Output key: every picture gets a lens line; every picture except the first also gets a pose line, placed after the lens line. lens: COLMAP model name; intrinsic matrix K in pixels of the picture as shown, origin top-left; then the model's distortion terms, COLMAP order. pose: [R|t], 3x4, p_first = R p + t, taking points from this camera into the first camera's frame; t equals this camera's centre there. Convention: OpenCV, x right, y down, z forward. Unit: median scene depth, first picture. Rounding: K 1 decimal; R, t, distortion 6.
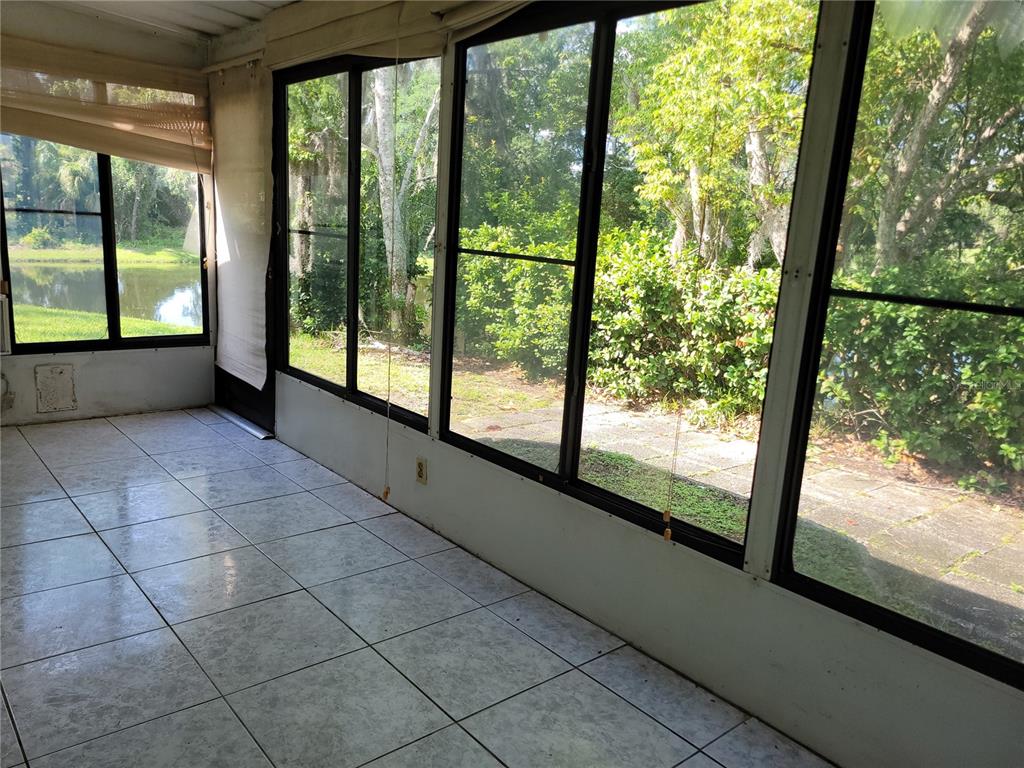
lens RADIAL K [[771.0, 0, 512.0], [0, 771.0, 384.0], [0, 0, 1]] dist [0.043652, -0.006961]
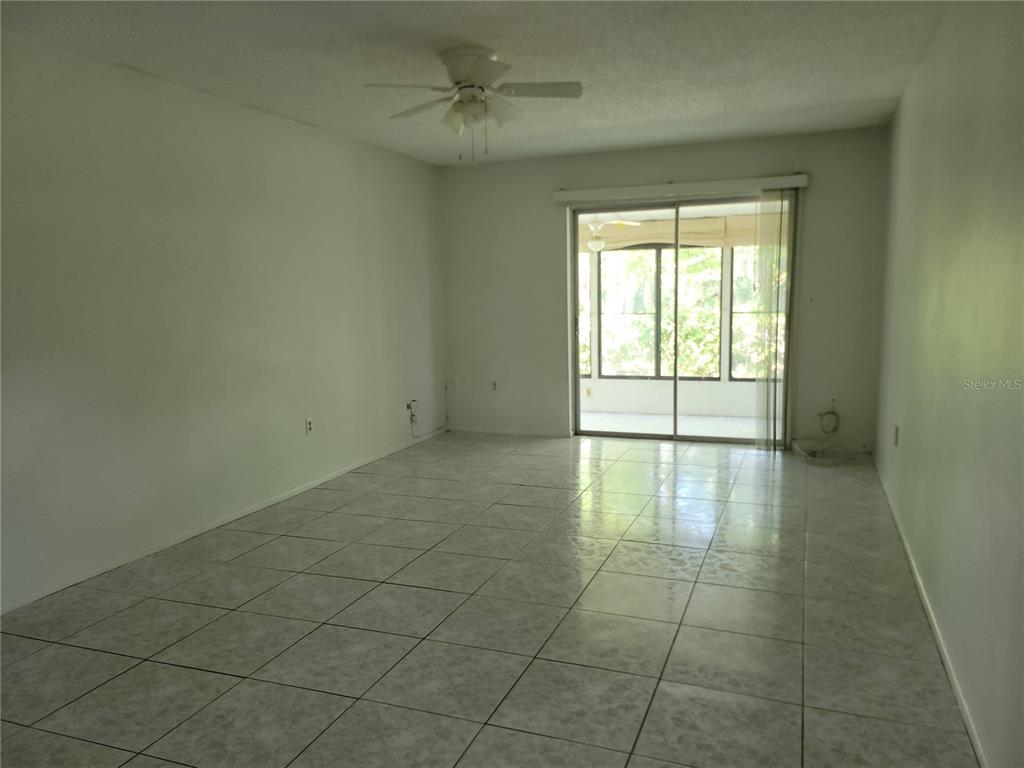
lens RADIAL K [[771.0, 0, 512.0], [0, 771.0, 384.0], [0, 0, 1]] dist [0.043652, -0.006961]
pose [[0.878738, -0.135972, 0.457528, -0.827807], [0.170701, 0.984693, -0.035212, 0.066814], [-0.445737, 0.109043, 0.888498, -0.697885]]
